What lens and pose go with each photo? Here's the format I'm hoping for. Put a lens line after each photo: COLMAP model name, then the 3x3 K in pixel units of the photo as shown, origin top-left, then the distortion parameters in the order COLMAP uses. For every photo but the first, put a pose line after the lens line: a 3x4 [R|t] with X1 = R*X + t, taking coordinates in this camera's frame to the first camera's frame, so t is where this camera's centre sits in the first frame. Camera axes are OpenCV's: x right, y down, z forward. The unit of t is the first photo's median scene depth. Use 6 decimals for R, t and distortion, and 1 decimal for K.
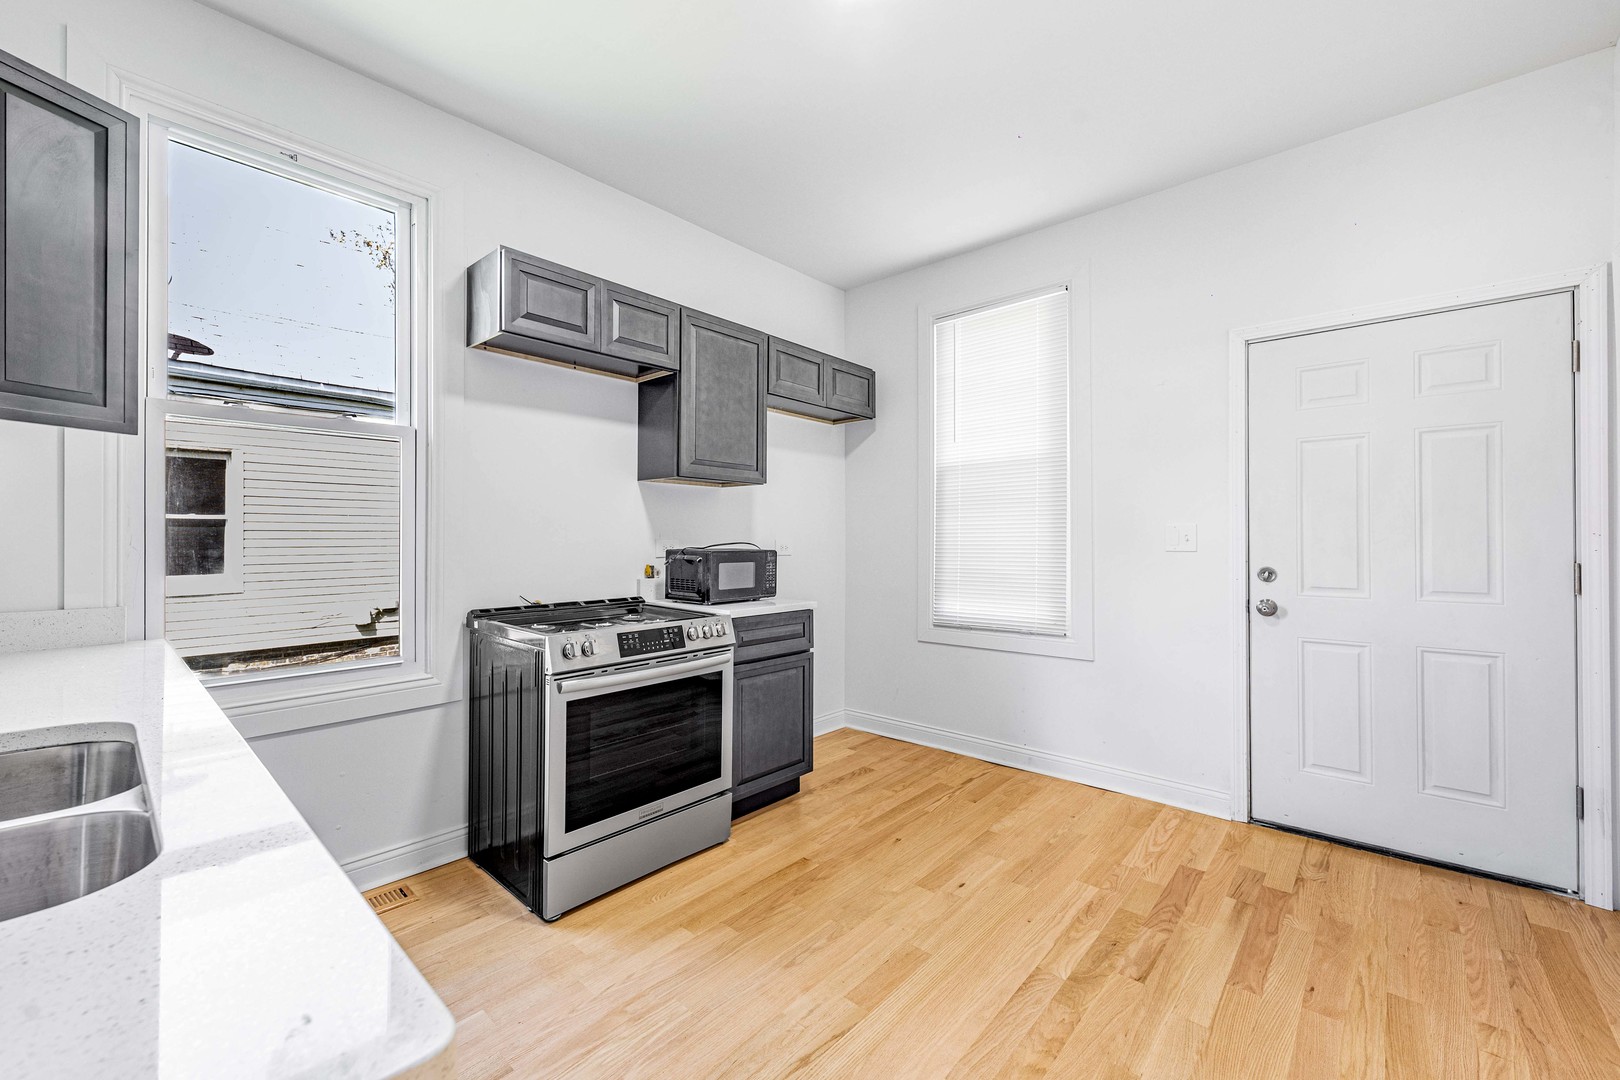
lens RADIAL K [[648.2, 0, 810.0], [0, 648.2, 540.0], [0, 0, 1]] dist [0.001700, -0.000070]
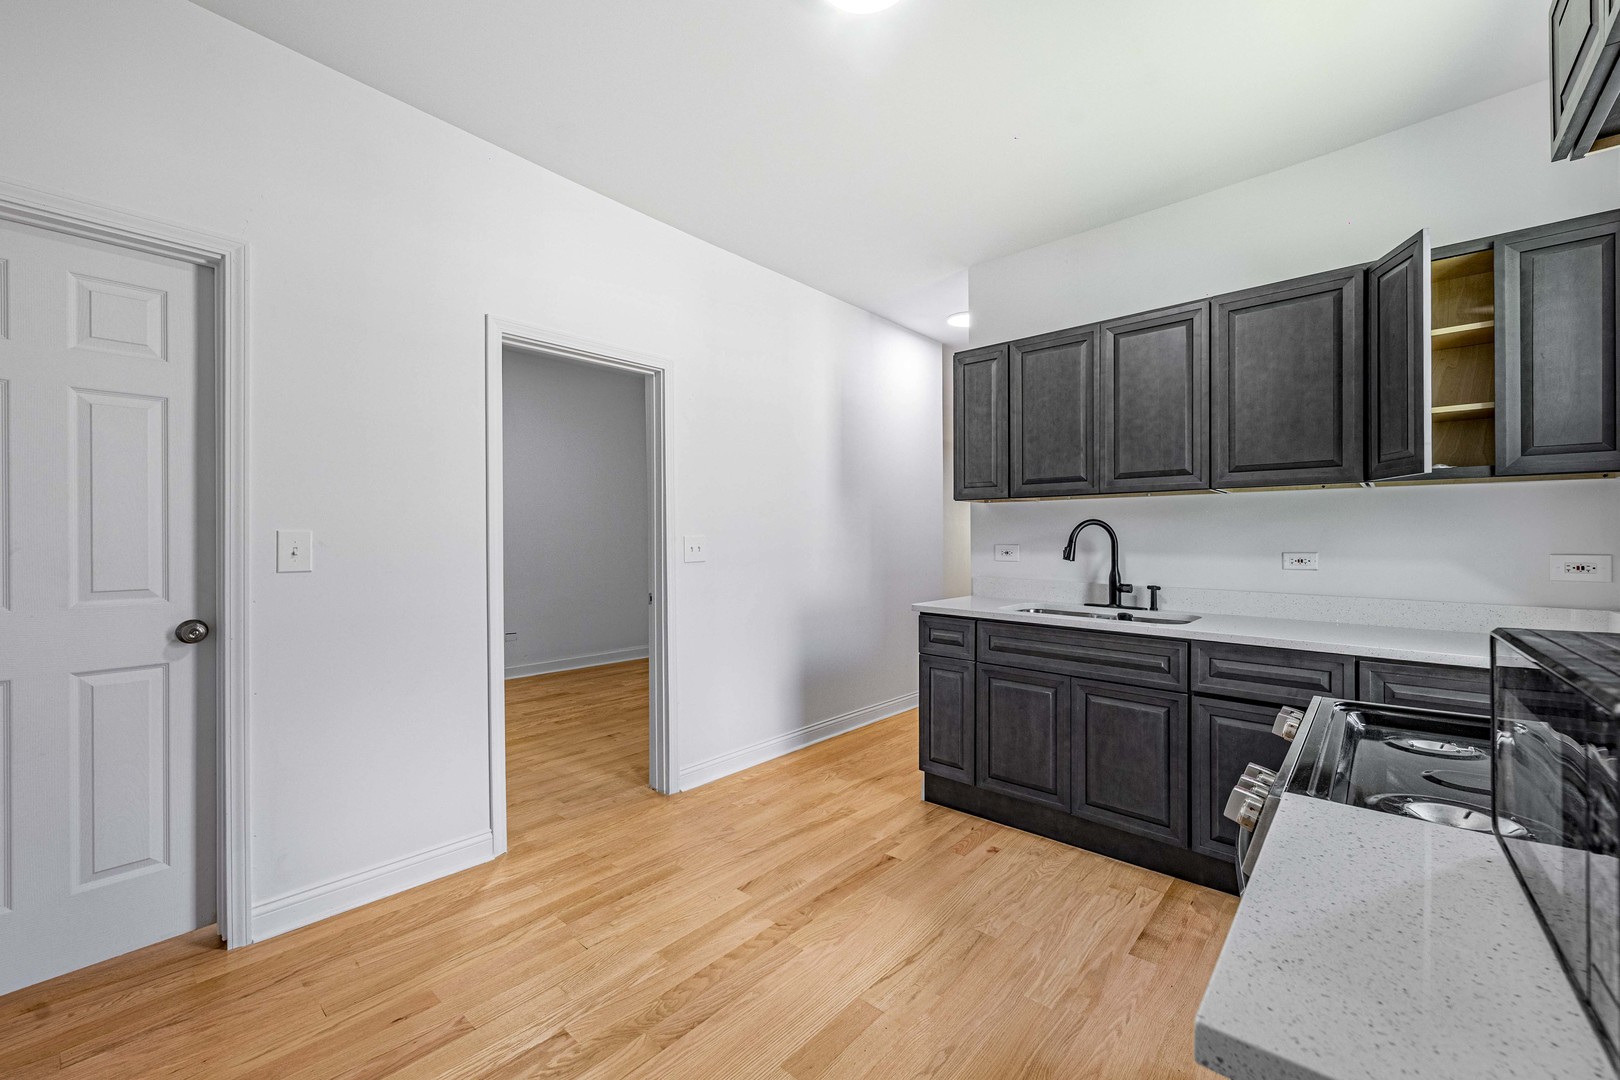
lens RADIAL K [[648.2, 0, 810.0], [0, 648.2, 540.0], [0, 0, 1]] dist [0.001700, -0.000070]
pose [[-0.999983, -0.002681, -0.005200, 0.118374], [-0.002699, 0.999990, 0.003465, -0.017084], [0.005191, 0.003479, -0.999980, 1.367332]]
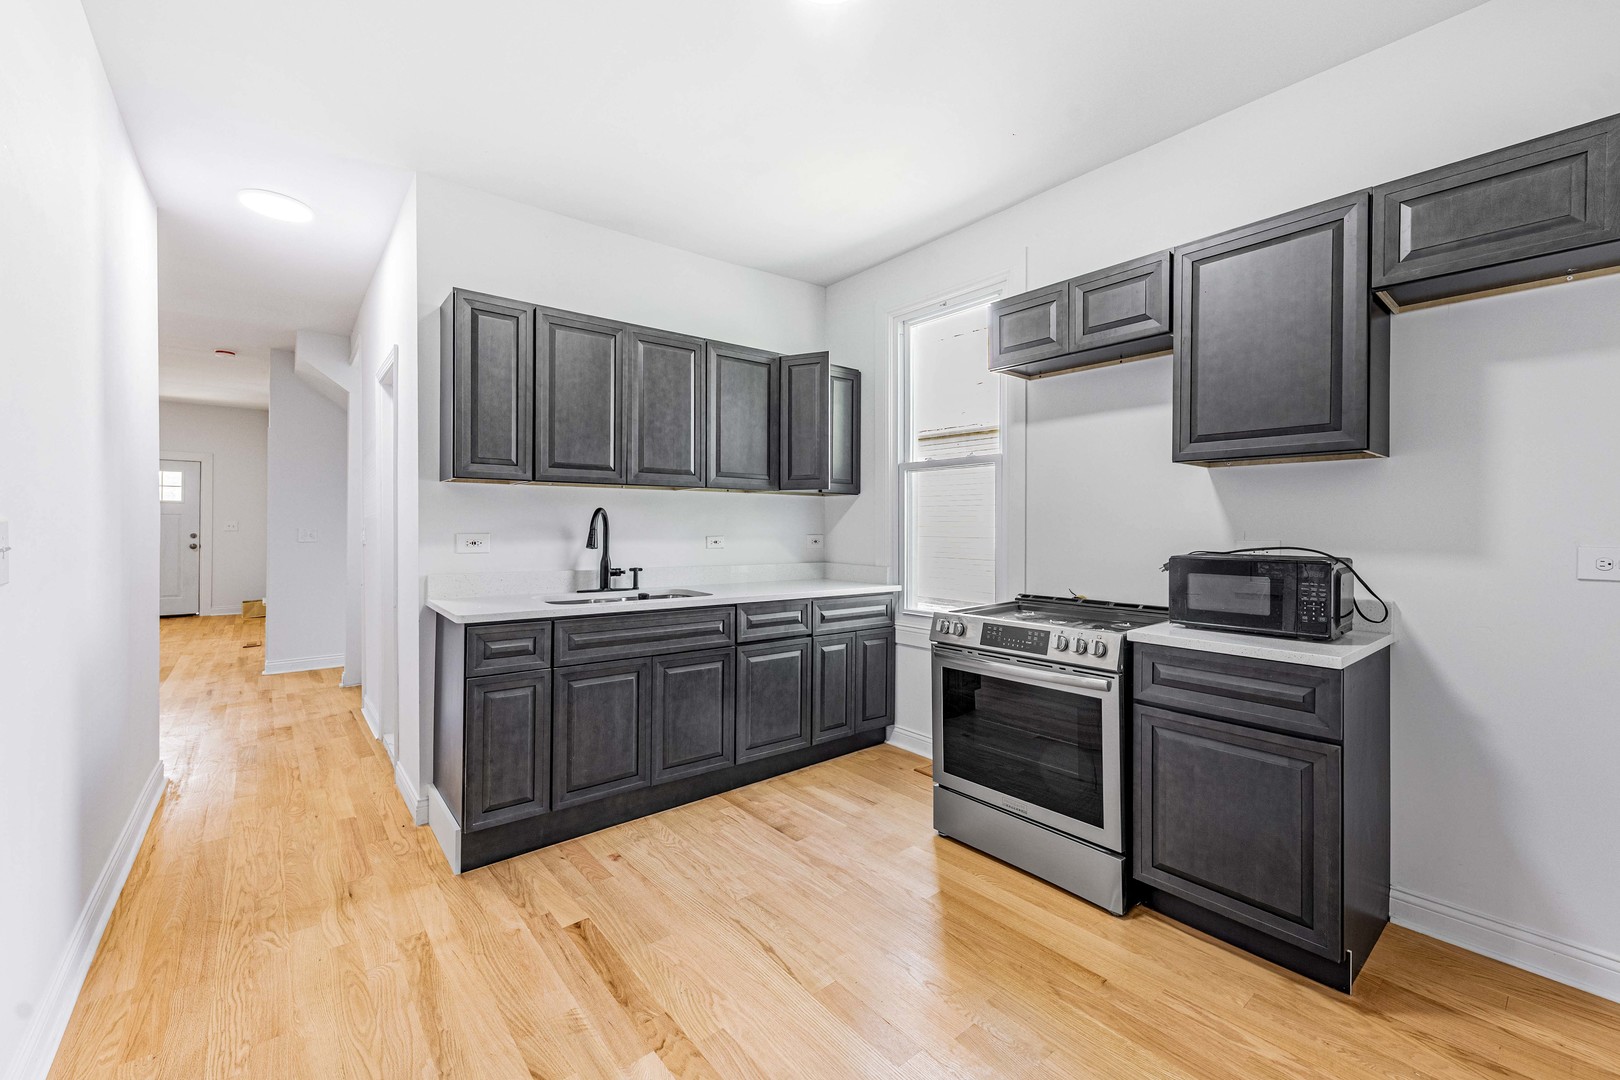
lens RADIAL K [[651.5, 0, 809.9], [0, 651.5, 528.0], [0, 0, 1]] dist [0.000765, -0.000148]
pose [[-0.150415, 0.000021, -0.988623, 0.750038], [-0.004397, 0.999990, 0.000690, -0.016140], [0.988613, 0.004451, -0.150413, 0.763789]]
